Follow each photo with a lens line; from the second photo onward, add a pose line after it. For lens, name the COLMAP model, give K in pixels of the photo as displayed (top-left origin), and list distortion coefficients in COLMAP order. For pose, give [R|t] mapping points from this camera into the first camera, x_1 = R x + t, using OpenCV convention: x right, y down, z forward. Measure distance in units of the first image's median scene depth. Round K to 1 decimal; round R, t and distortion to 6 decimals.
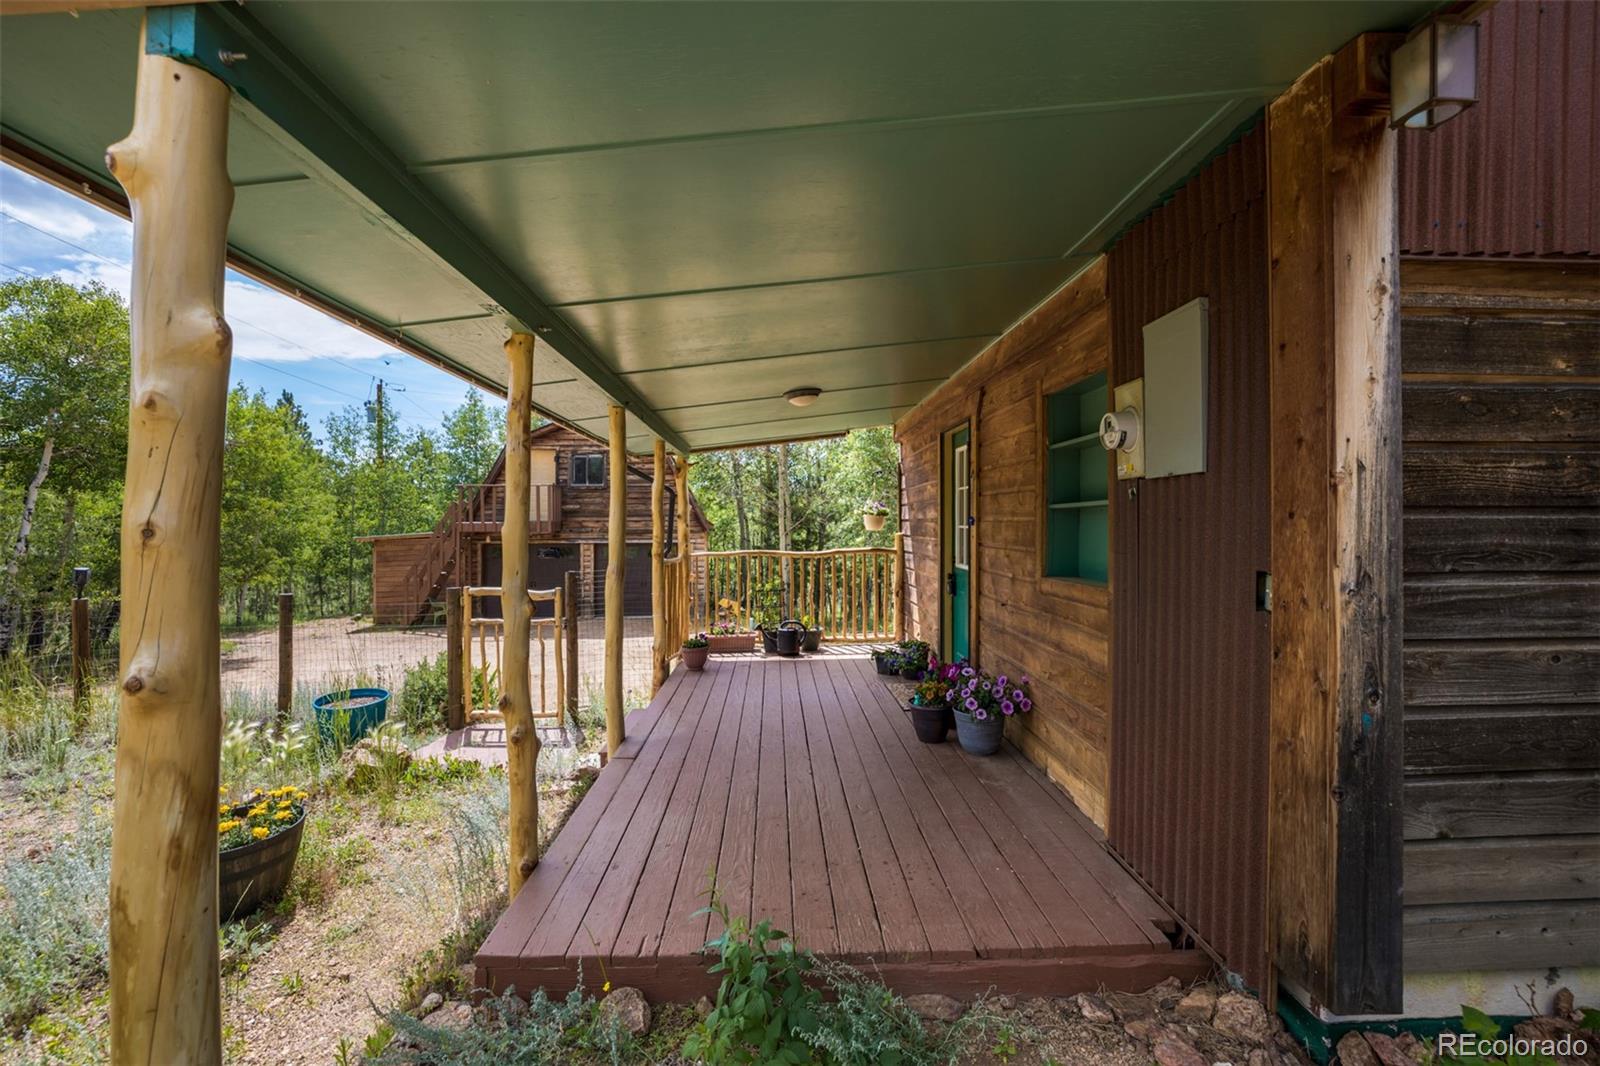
lens RADIAL K [[696.3, 0, 803.3], [0, 696.3, 526.0], [0, 0, 1]] dist [-0.028635, 0.001952]
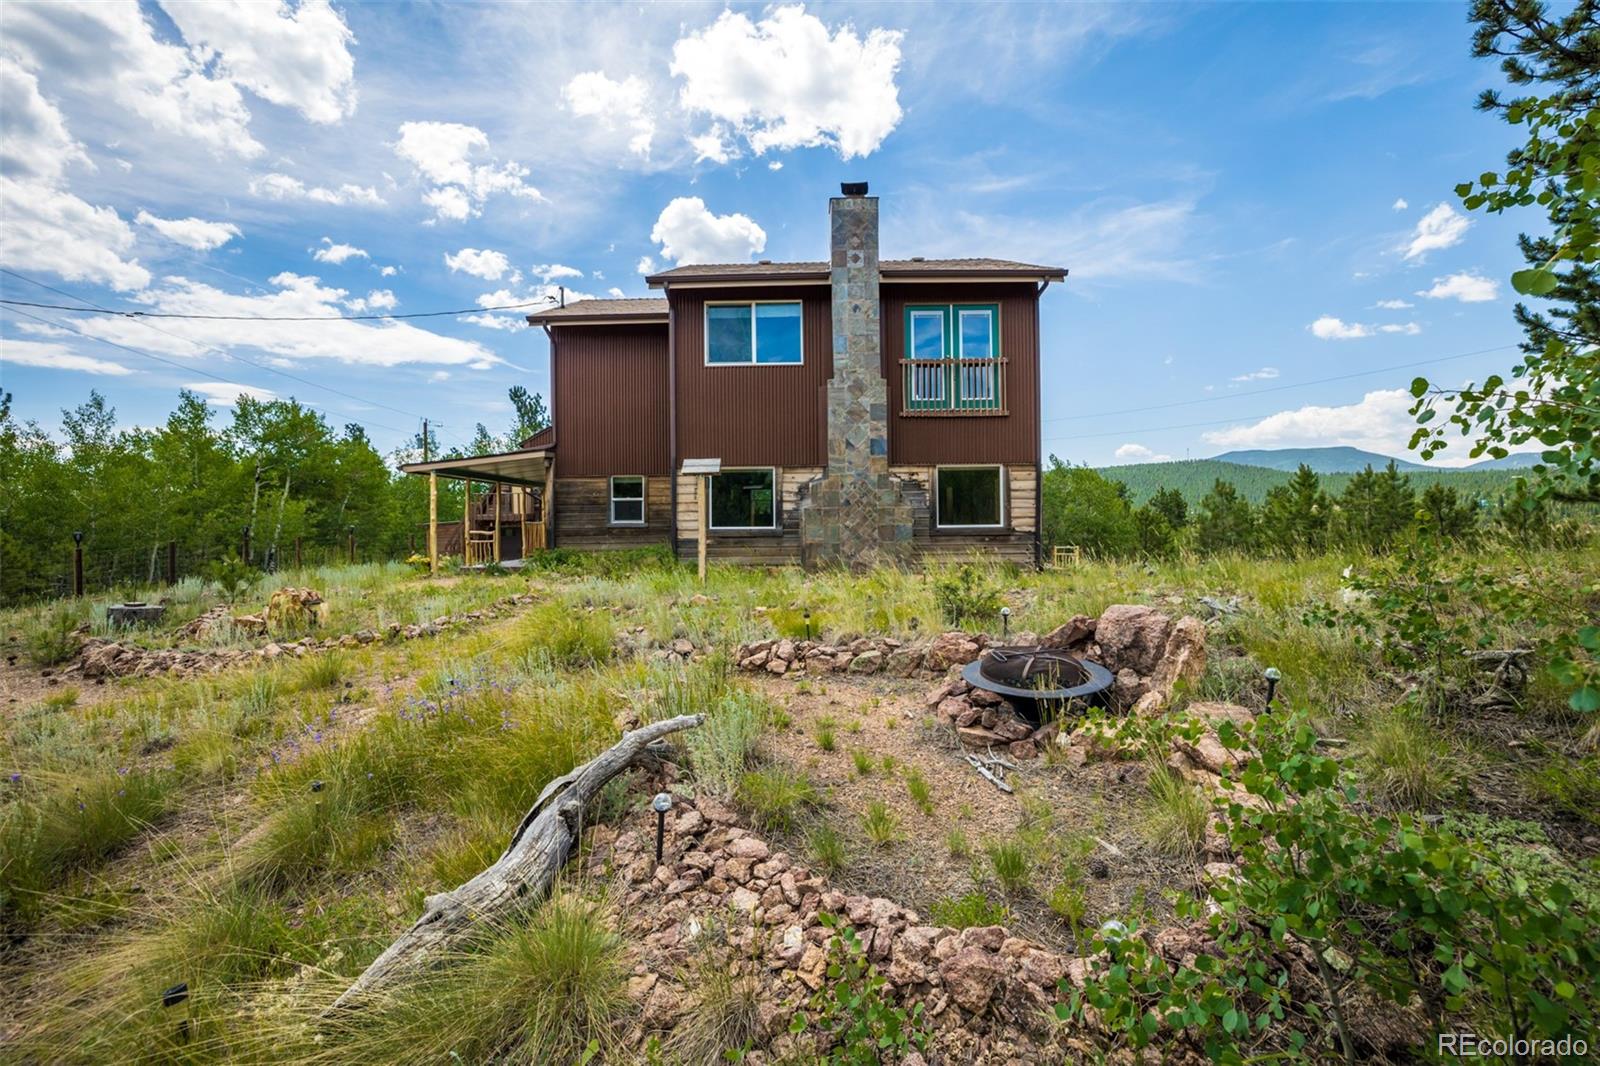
lens RADIAL K [[696.3, 0, 808.2], [0, 696.3, 519.0], [0, 0, 1]] dist [-0.028635, 0.001952]
pose [[0.999248, -0.007282, -0.038080, 0.381204], [0.006767, 0.999884, -0.013632, 0.025163], [0.038174, 0.013364, 0.999182, -0.660618]]
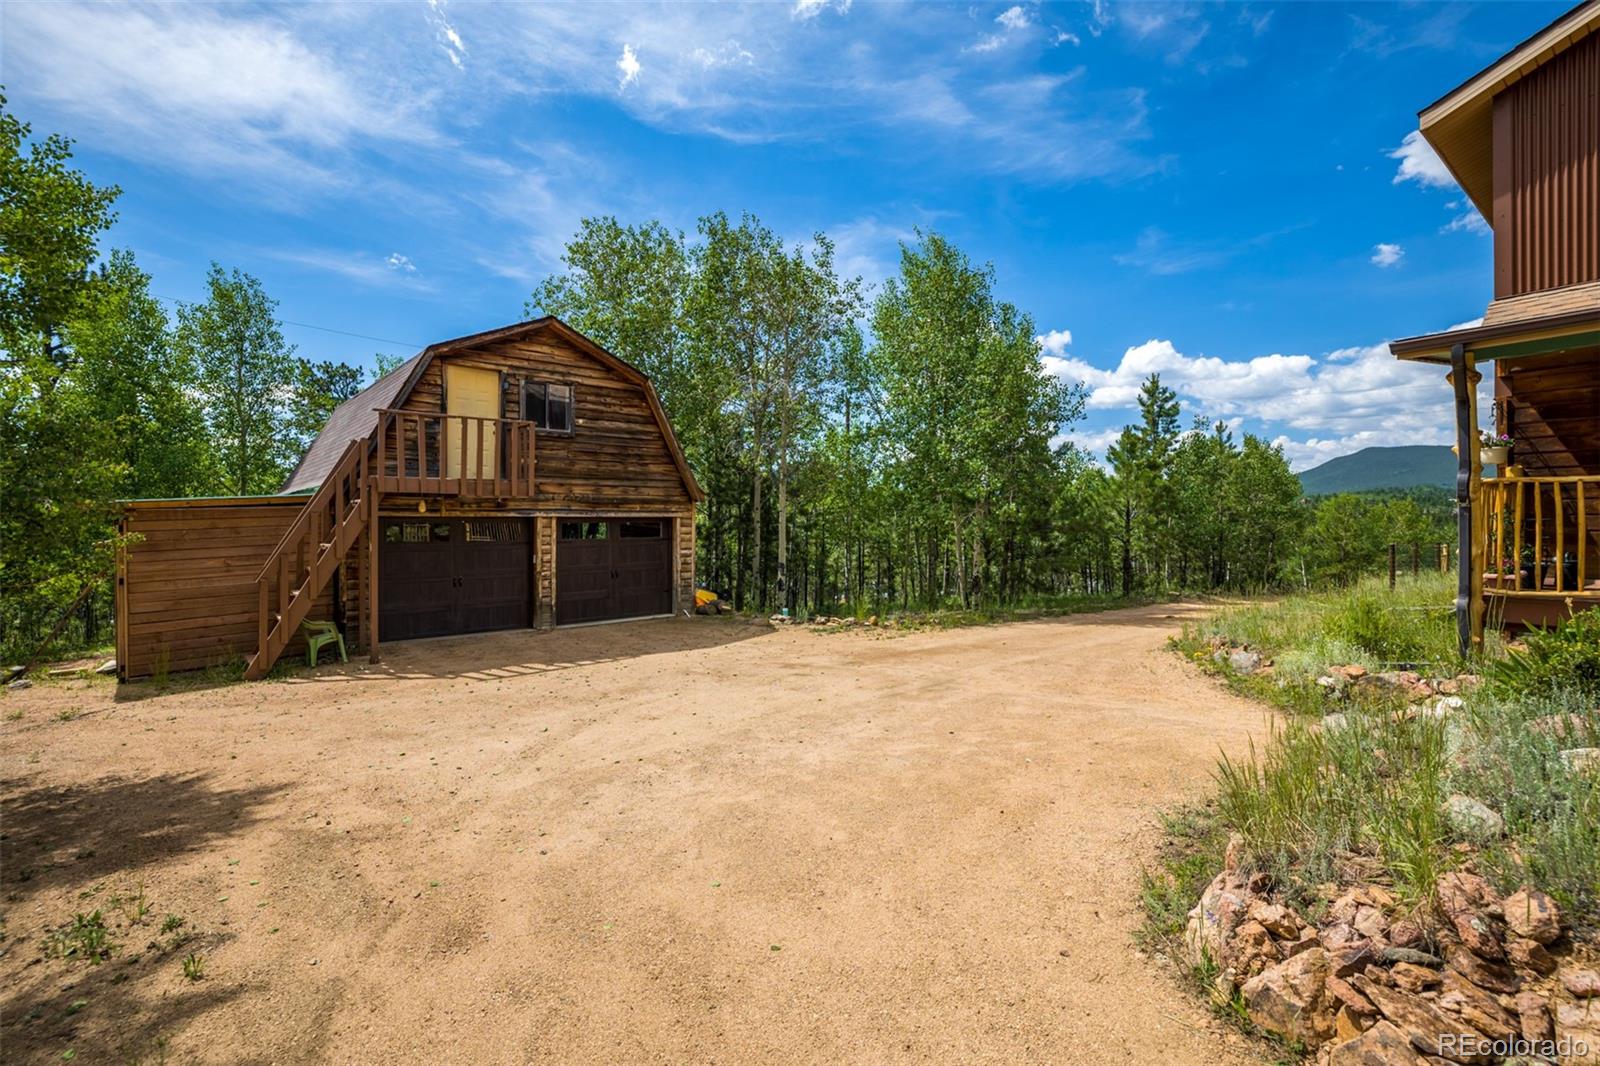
lens RADIAL K [[696.3, 0, 802.5], [0, 696.3, 531.5], [0, 0, 1]] dist [-0.028635, 0.001952]
pose [[0.824738, -0.010418, 0.565420, -0.487050], [0.008536, 0.999946, 0.005974, 0.036920], [-0.565451, -0.000100, 0.824782, 0.309769]]
